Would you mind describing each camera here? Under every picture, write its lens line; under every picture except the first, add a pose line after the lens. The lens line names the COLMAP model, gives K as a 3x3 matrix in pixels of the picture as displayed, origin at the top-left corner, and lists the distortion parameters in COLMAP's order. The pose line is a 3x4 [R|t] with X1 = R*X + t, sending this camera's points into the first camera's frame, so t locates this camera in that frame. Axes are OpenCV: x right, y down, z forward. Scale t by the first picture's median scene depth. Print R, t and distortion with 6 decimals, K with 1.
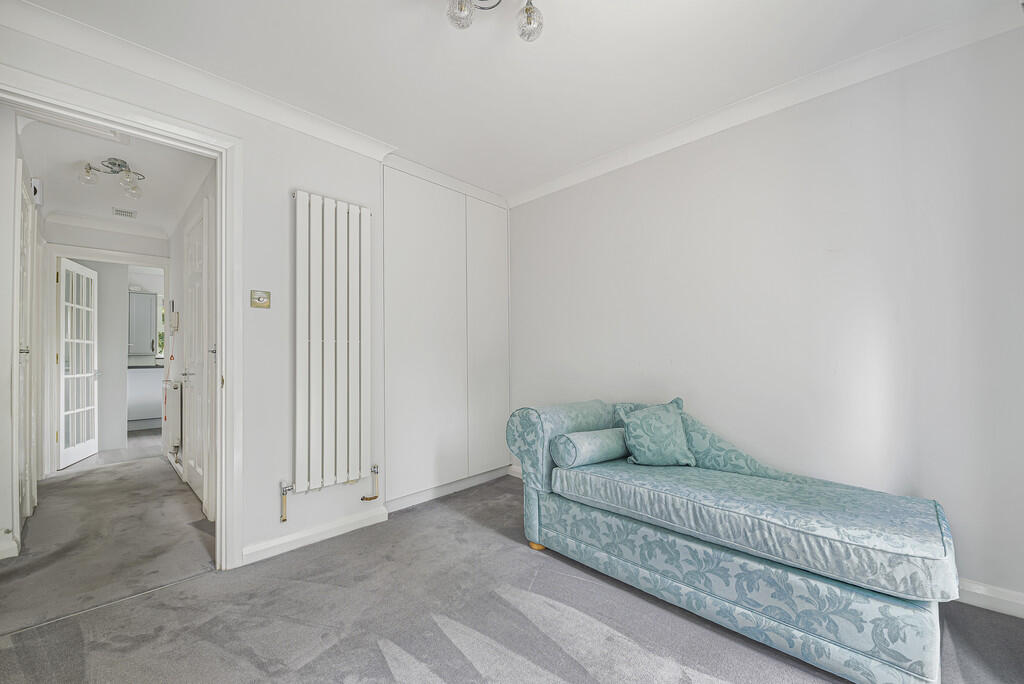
lens RADIAL K [[395.3, 0, 509.5], [0, 395.3, 352.0], [0, 0, 1]] dist [0.007055, -0.000180]
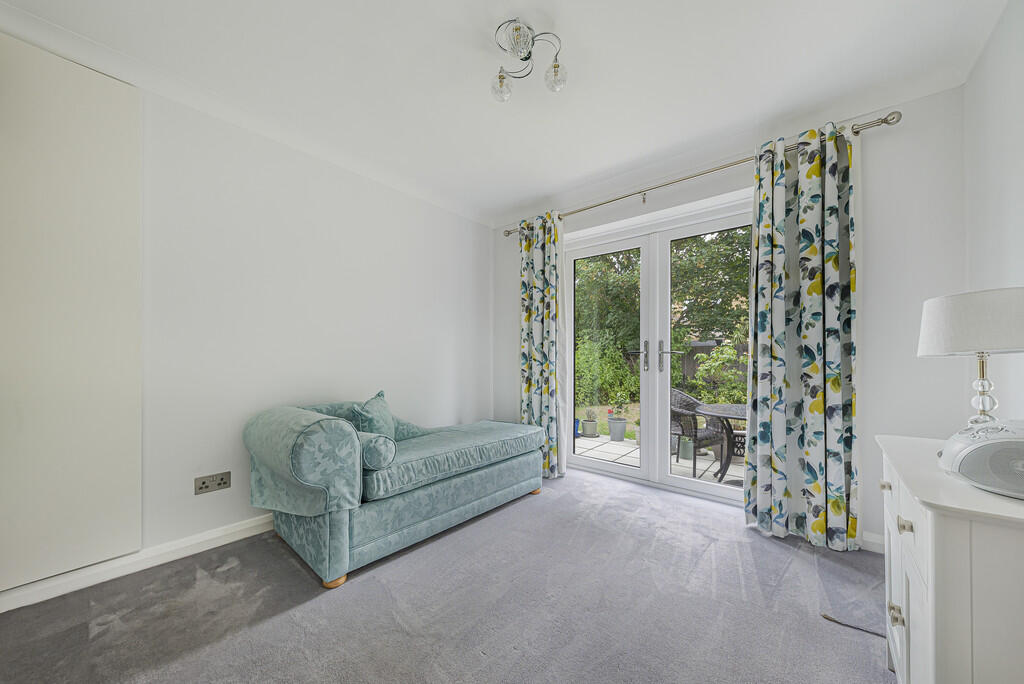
lens RADIAL K [[377.0, 0, 509.3], [0, 377.0, 347.3], [0, 0, 1]] dist [0.007907, -0.000223]
pose [[-0.060092, 0.015977, 0.998065, -0.834089], [-0.015784, 0.999732, -0.016954, 0.004234], [-0.998068, -0.016772, -0.059823, 0.762324]]
